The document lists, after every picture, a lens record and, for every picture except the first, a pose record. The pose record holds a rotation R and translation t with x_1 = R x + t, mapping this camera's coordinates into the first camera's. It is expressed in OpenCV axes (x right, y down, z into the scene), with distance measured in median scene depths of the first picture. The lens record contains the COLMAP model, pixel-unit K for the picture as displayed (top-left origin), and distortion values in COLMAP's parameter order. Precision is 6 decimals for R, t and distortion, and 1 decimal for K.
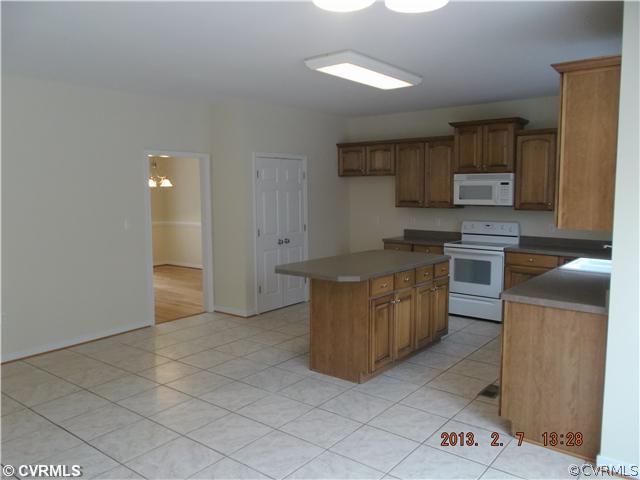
lens RADIAL K [[509.4, 0, 321.7], [0, 509.4, 239.5], [0, 0, 1]] dist [-0.001032, 0.009707]
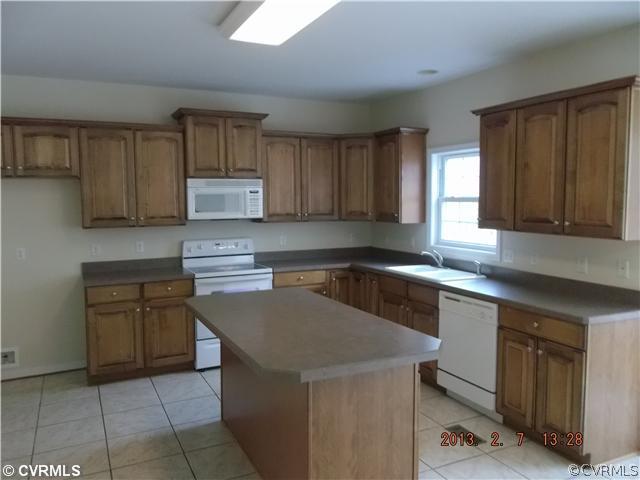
lens RADIAL K [[509.4, 0, 319.4], [0, 509.4, 239.6], [0, 0, 1]] dist [-0.001032, 0.009707]
pose [[0.442208, -0.084051, 0.892965, -0.321606], [0.092543, 0.994561, 0.047786, -0.059020], [-0.892125, 0.061506, 0.447582, 0.509259]]
